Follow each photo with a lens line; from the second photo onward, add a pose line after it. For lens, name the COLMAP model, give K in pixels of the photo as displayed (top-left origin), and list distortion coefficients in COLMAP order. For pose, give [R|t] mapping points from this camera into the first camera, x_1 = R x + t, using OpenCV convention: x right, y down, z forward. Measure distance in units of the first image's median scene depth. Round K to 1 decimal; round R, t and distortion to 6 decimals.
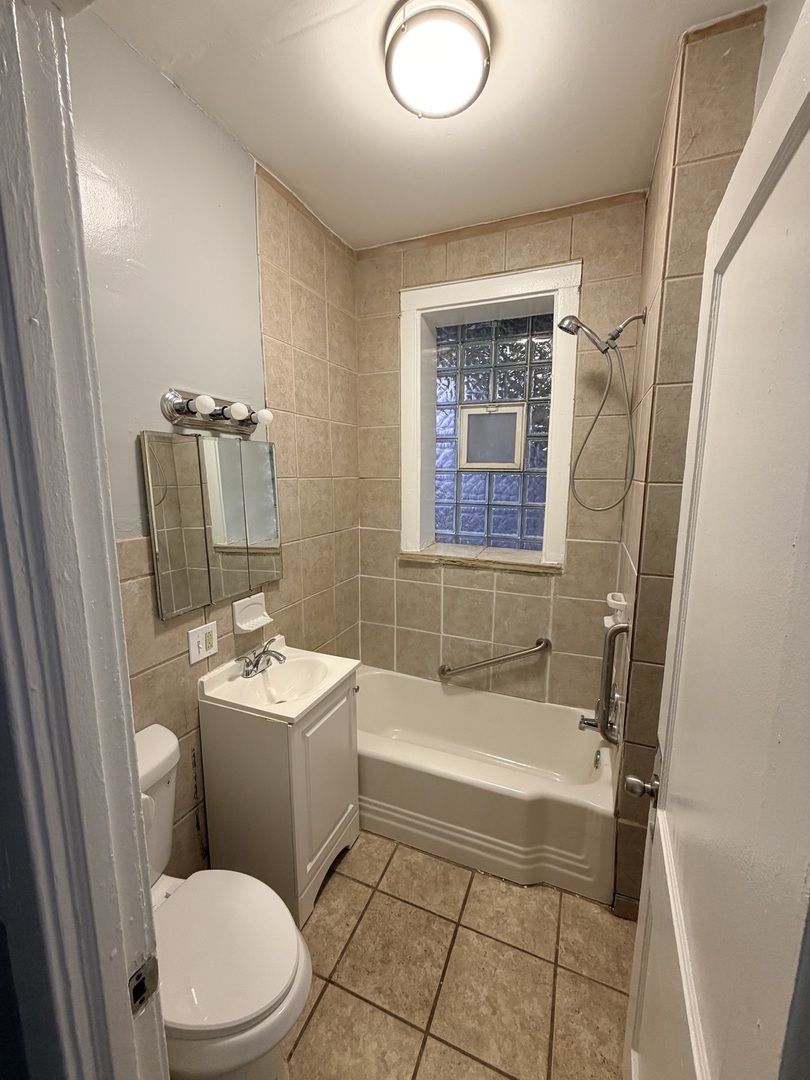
lens RADIAL K [[431.8, 0, 407.3], [0, 431.8, 539.7], [0, 0, 1]] dist [-0.001353, 0.000808]
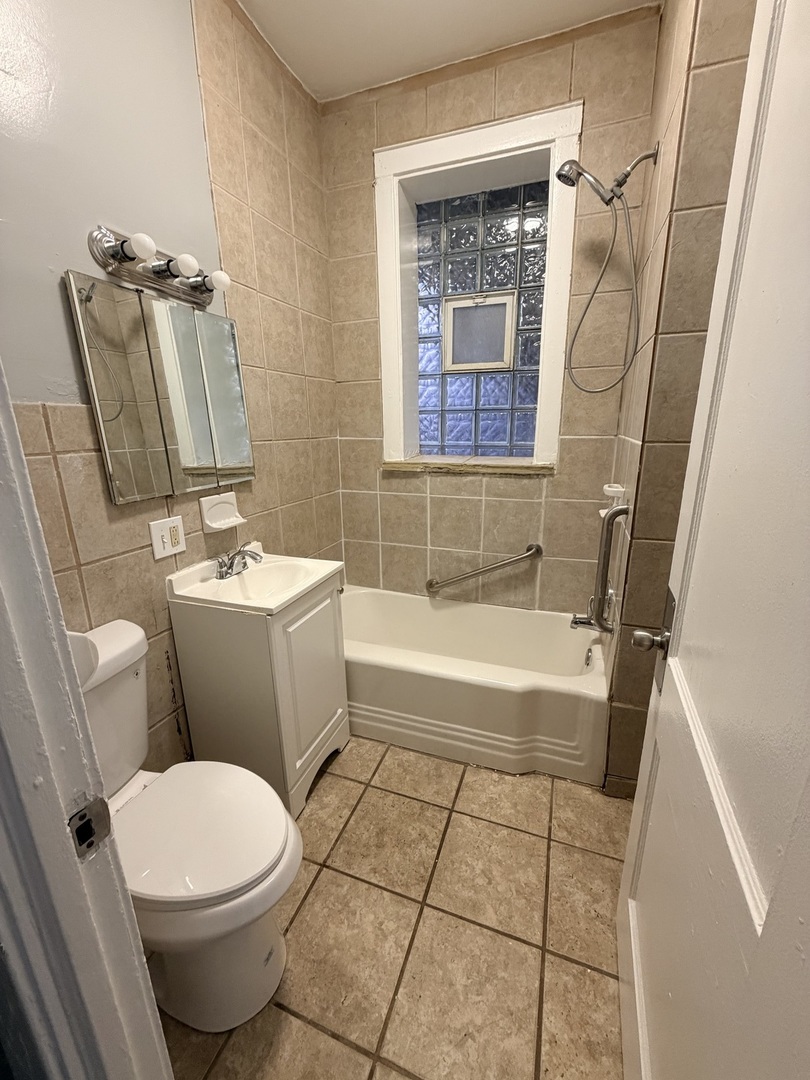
lens RADIAL K [[431.8, 0, 407.9], [0, 431.8, 539.6], [0, 0, 1]] dist [-0.001353, 0.000808]
pose [[0.998909, -0.028054, 0.037325, -0.003220], [0.023850, 0.993791, 0.108681, 0.140266], [-0.040142, -0.107672, 0.993376, 0.070729]]
